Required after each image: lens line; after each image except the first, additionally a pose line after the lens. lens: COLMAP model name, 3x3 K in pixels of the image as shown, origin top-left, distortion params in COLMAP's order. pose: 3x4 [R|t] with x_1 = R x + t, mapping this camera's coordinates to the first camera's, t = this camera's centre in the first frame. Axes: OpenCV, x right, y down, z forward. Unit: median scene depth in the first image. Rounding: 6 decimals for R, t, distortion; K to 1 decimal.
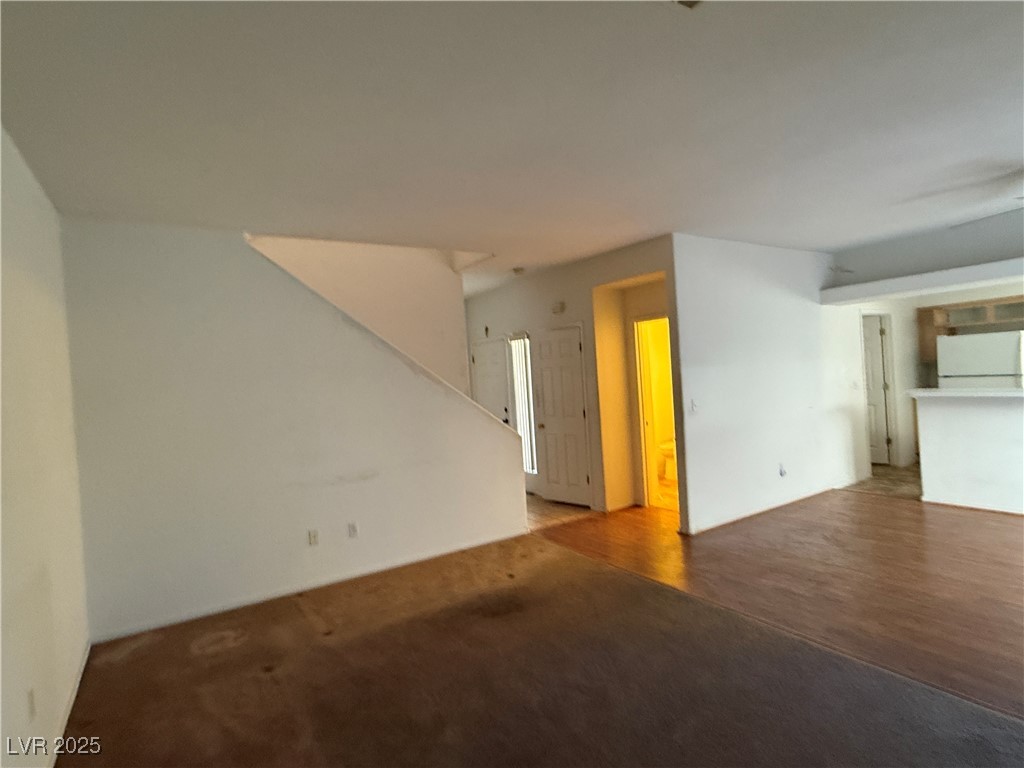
lens RADIAL K [[538.1, 0, 510.2], [0, 538.1, 381.8], [0, 0, 1]] dist [-0.000442, 0.000236]
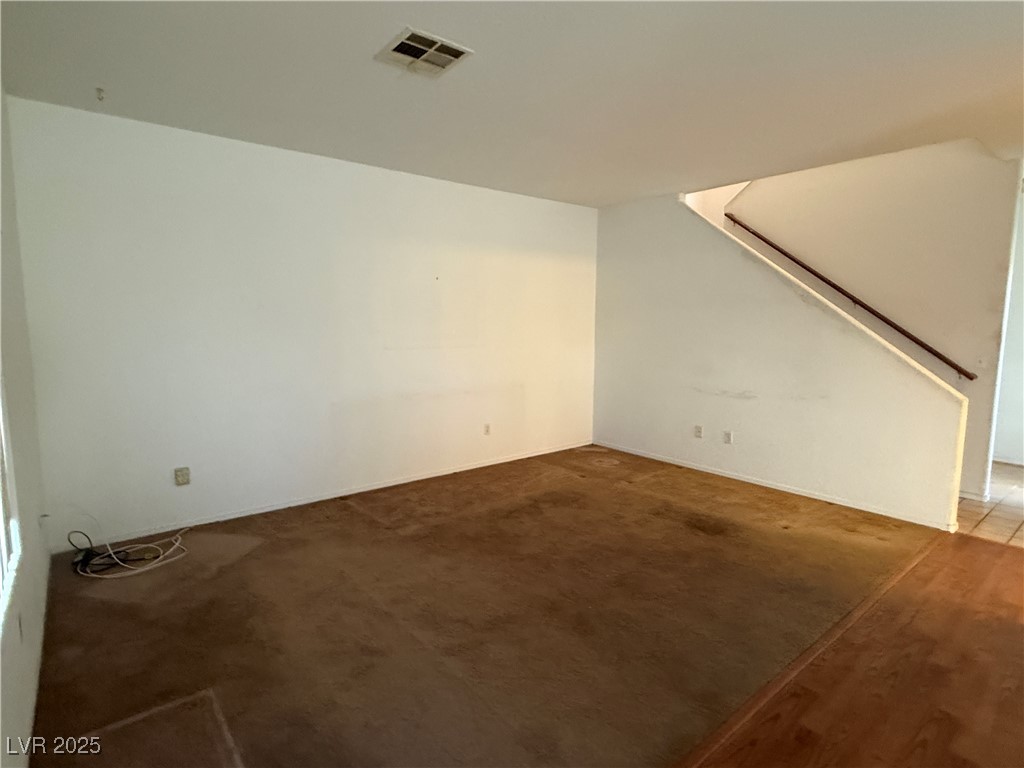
lens RADIAL K [[538.1, 0, 510.2], [0, 538.1, 381.8], [0, 0, 1]] dist [-0.000442, 0.000236]
pose [[0.113901, 0.180532, -0.976952, 0.885219], [-0.027944, 0.983544, 0.178492, -0.045895], [0.993099, 0.006969, 0.117071, 0.446744]]
